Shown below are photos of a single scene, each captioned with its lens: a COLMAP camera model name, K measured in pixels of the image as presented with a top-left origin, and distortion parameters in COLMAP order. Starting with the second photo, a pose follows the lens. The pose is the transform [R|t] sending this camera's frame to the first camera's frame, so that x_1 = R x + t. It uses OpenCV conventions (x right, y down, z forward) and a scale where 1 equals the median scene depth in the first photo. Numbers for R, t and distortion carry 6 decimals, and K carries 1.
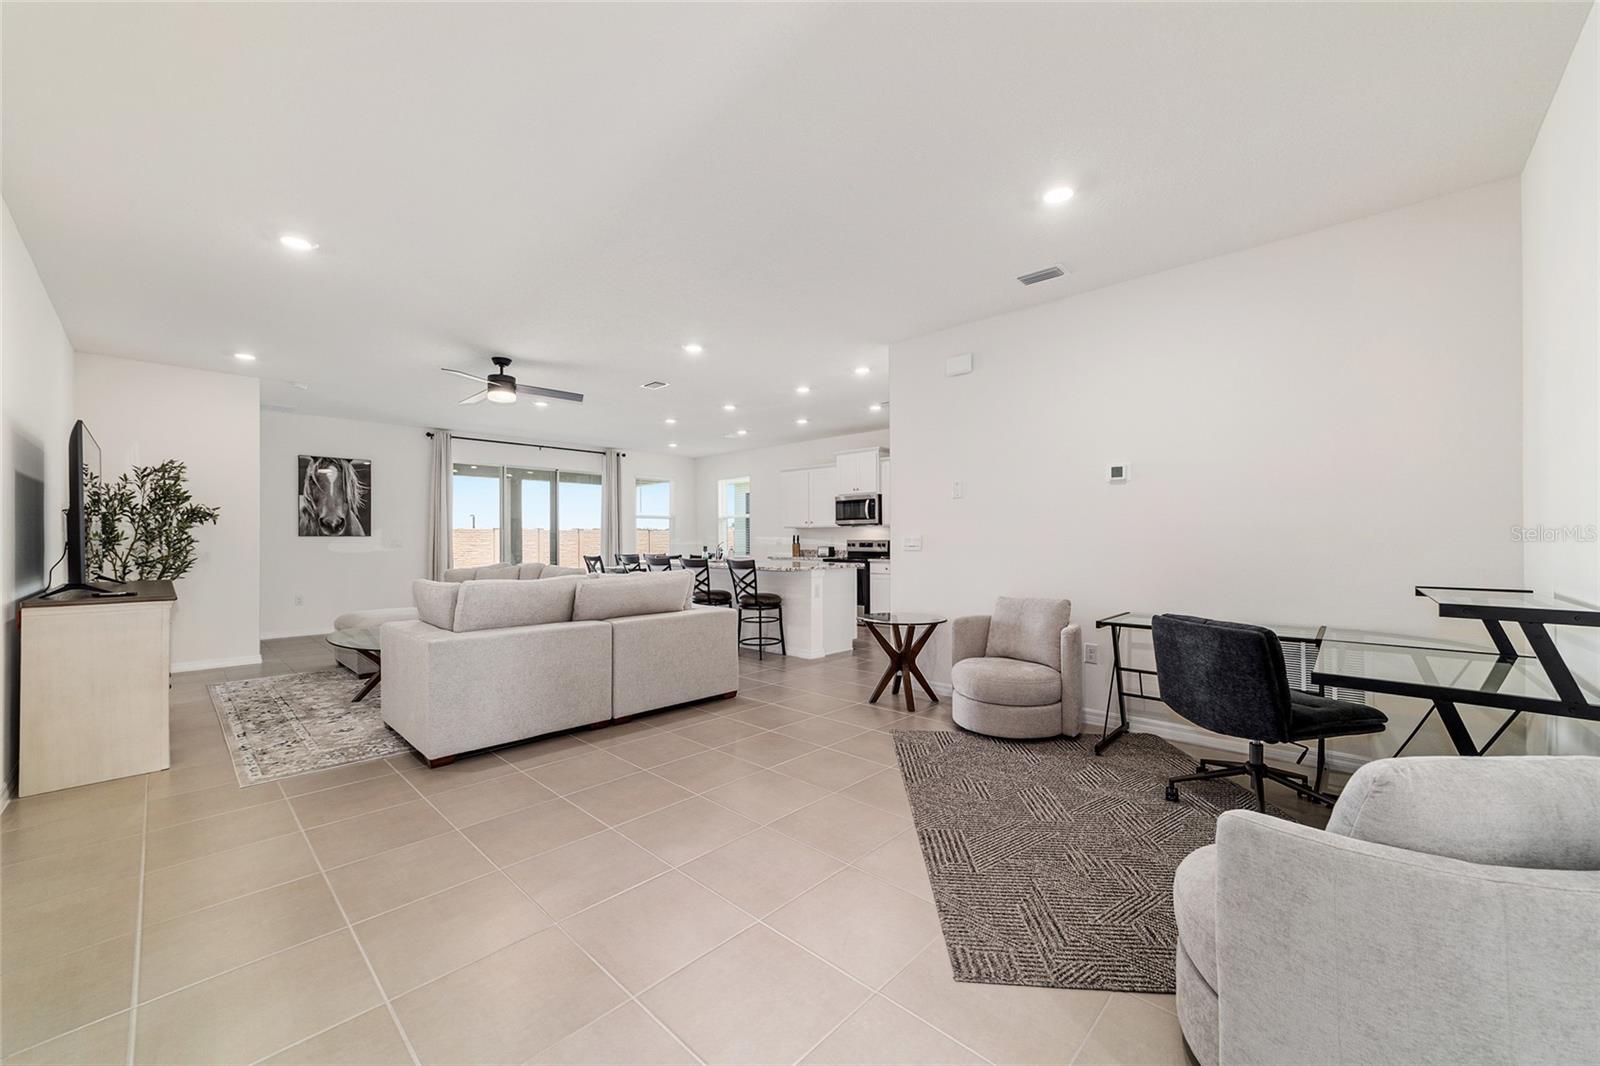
lens RADIAL K [[613.6, 0, 795.6], [0, 613.6, 531.9], [0, 0, 1]] dist [-0.018267, 0.009075]
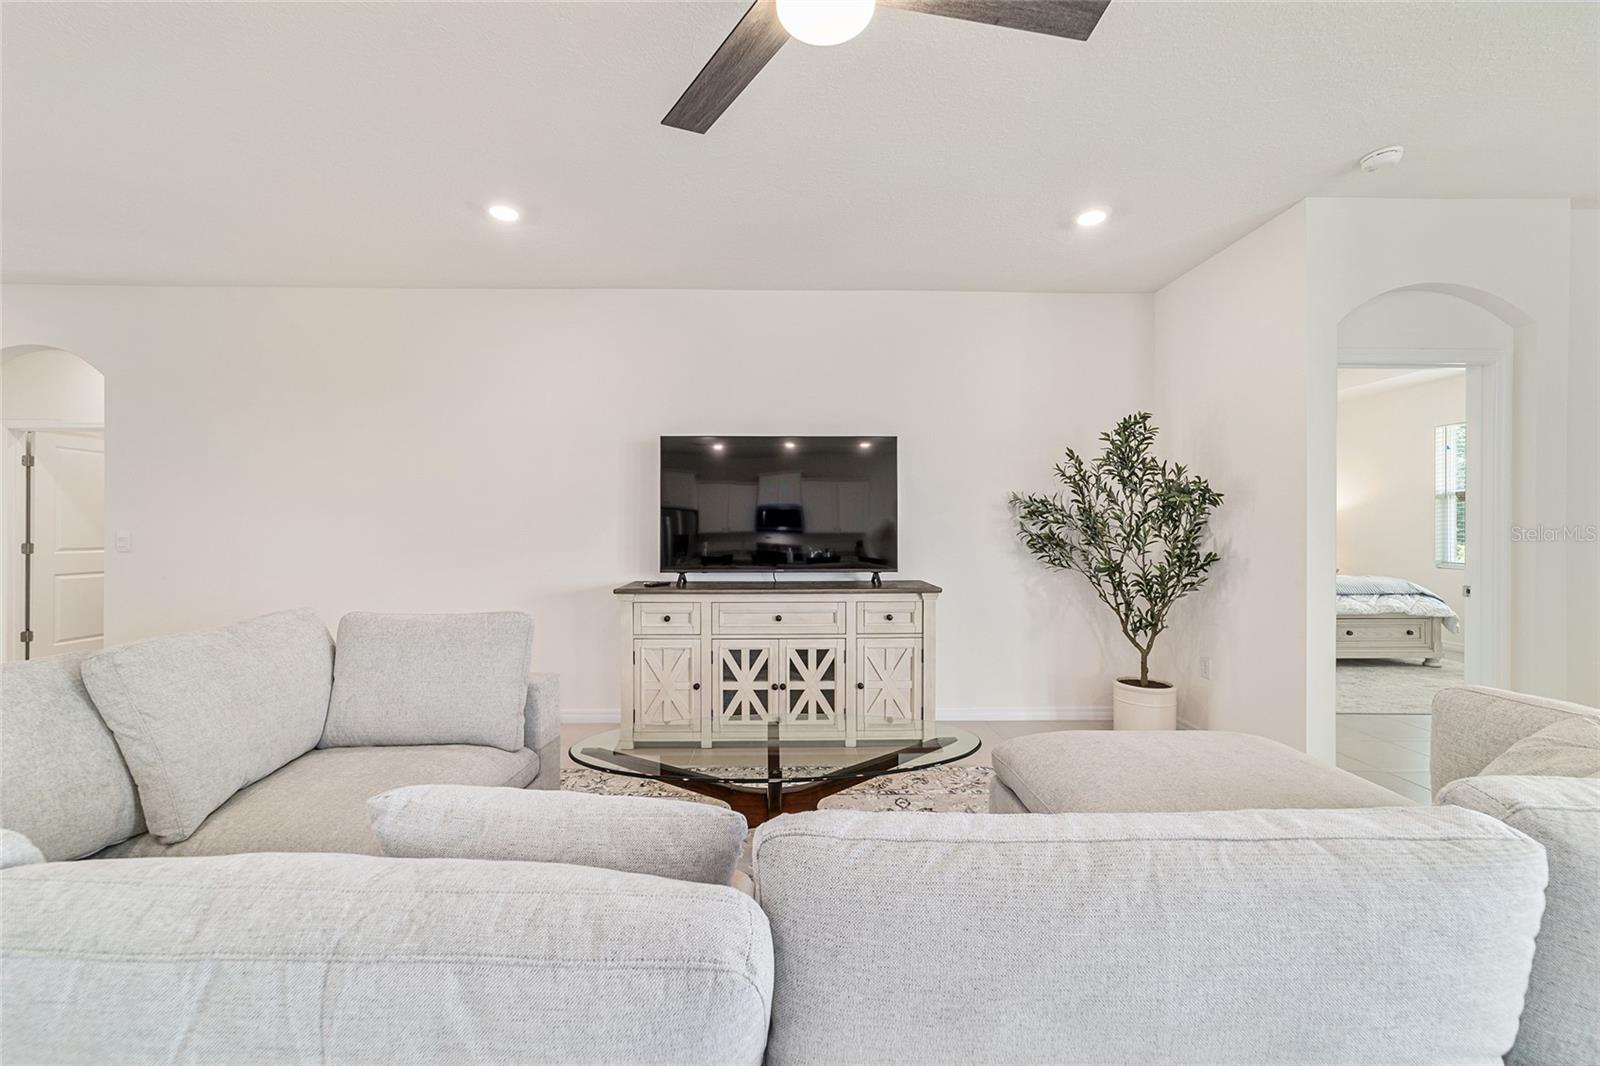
lens RADIAL K [[622.9, 0, 790.2], [0, 622.9, 528.1], [0, 0, 1]] dist [-0.018738, 0.009850]
pose [[-0.706016, 0.004544, -0.708182, -0.192309], [0.010447, 0.999937, -0.003998, 0.002344], [0.708119, -0.010221, -0.706019, 0.800774]]
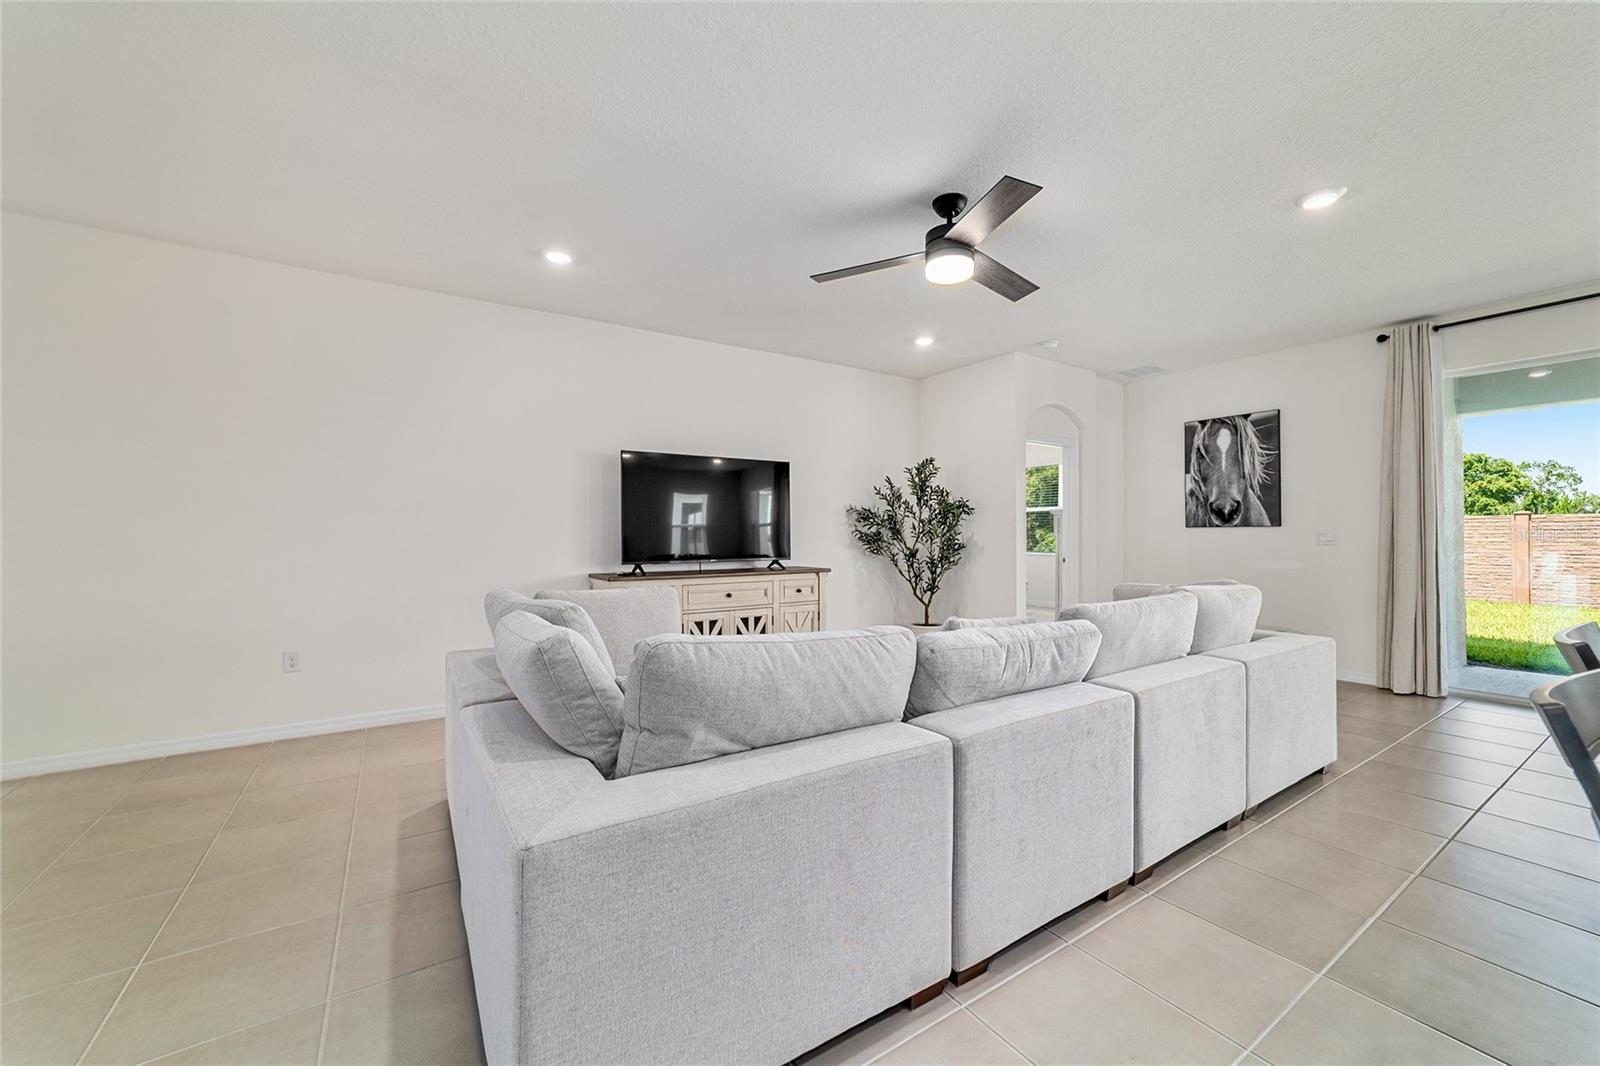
lens RADIAL K [[617.9, 0, 795.6], [0, 617.9, 533.9], [0, 0, 1]] dist [-0.018839, 0.009875]
pose [[-0.227115, 0.002287, -0.973865, 0.055577], [0.015495, 0.999879, -0.001266, 0.008364], [0.973745, -0.015377, -0.227123, 0.675309]]
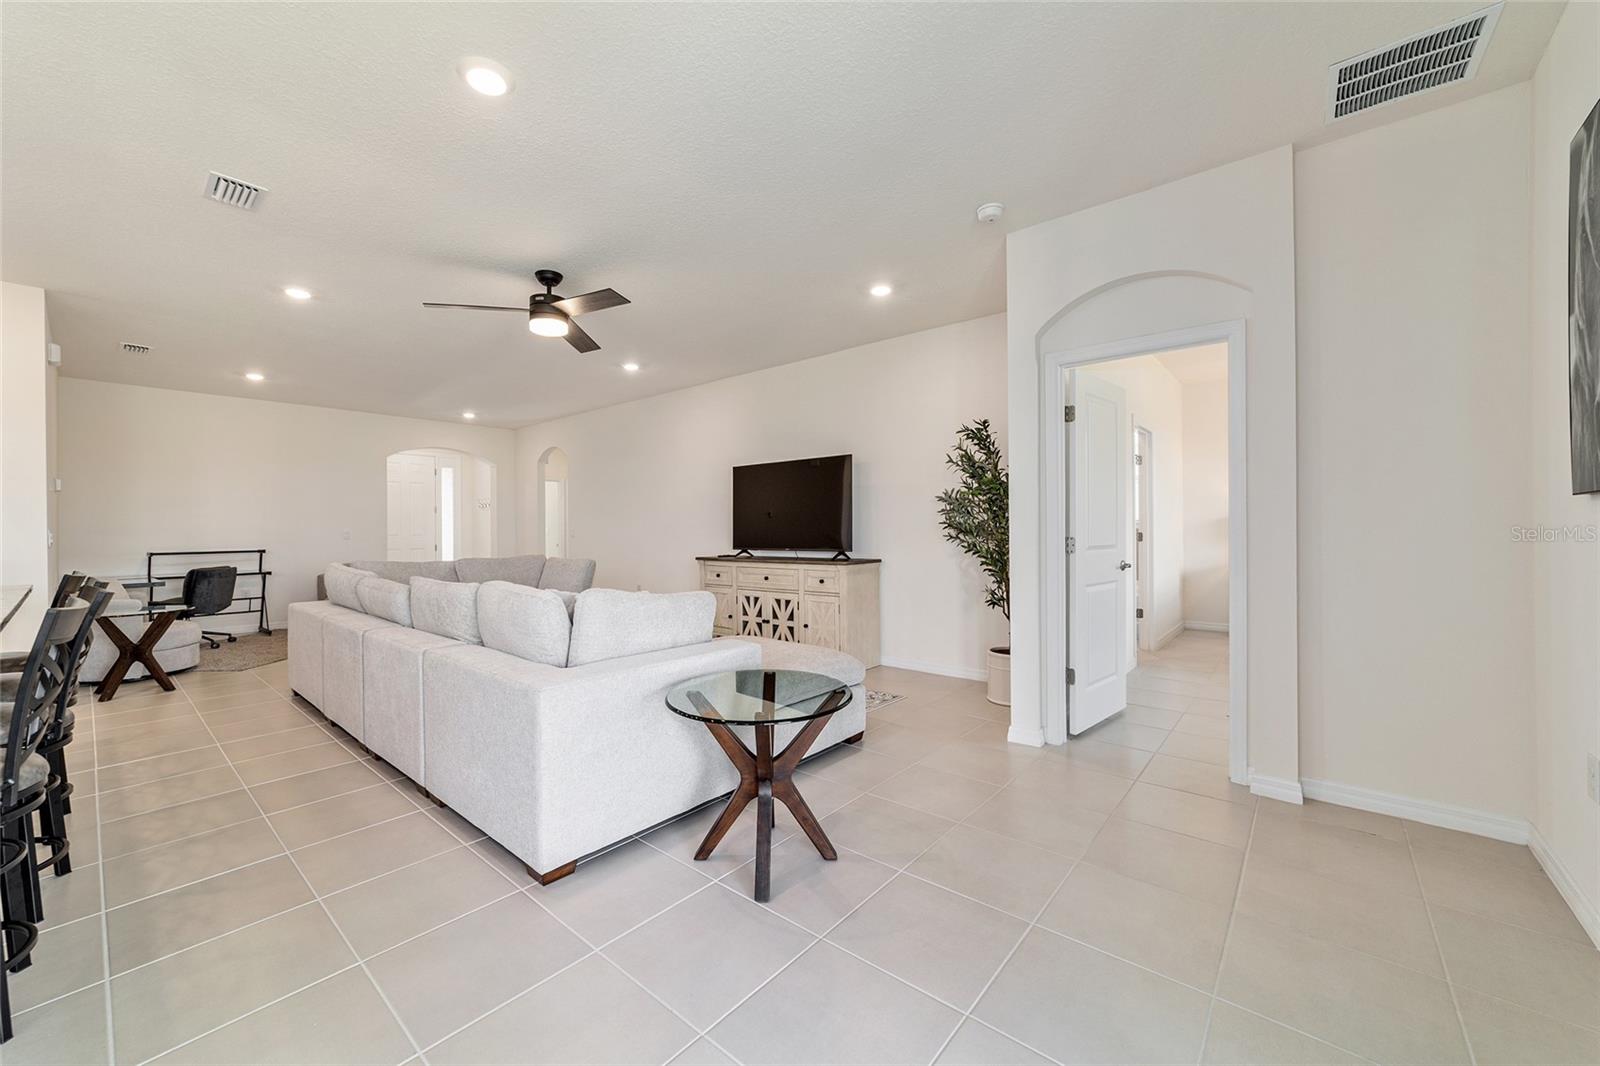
lens RADIAL K [[617.9, 0, 795.6], [0, 617.9, 533.9], [0, 0, 1]] dist [-0.018839, 0.009875]
pose [[-0.998206, 0.015474, -0.057846, -0.495158], [0.015707, 0.999870, -0.003562, 0.017524], [0.057783, -0.004464, -0.998319, 1.183024]]
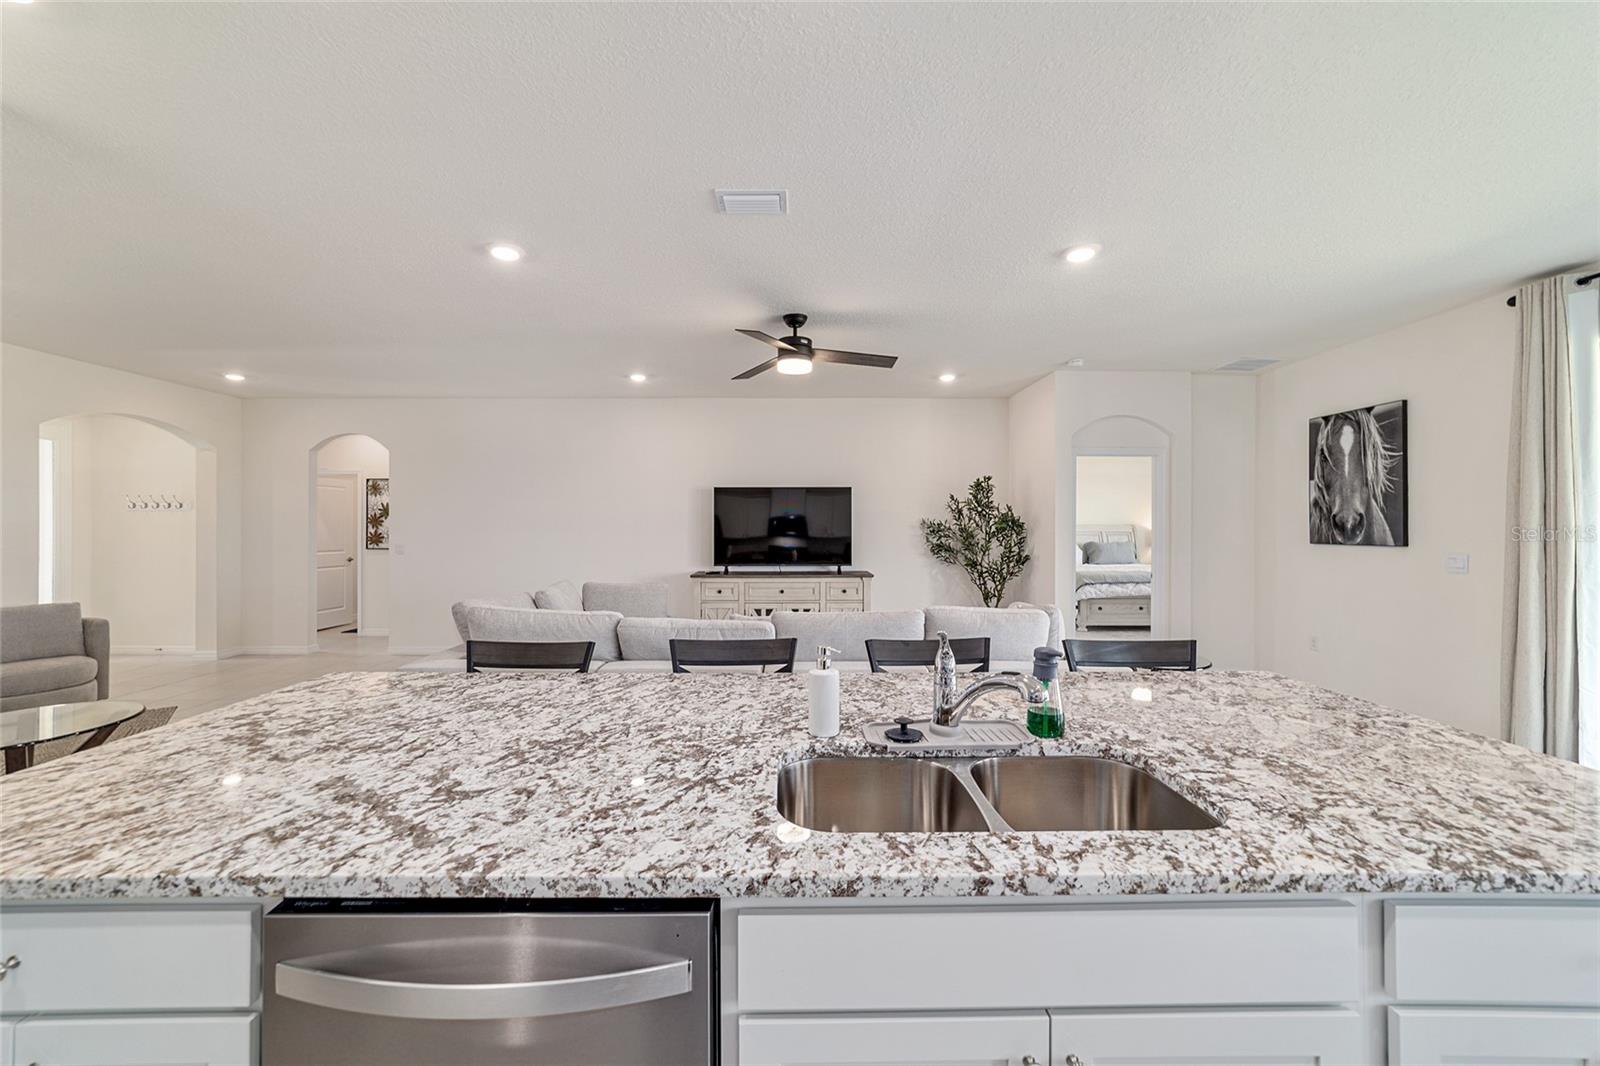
lens RADIAL K [[612.1, 0, 793.9], [0, 612.1, 527.7], [0, 0, 1]] dist [-0.018743, 0.007519]
pose [[-0.716694, 0.004964, -0.697370, 0.031745], [0.010992, 0.999931, -0.004178, -0.012950], [0.697301, -0.010660, -0.716699, 1.050921]]
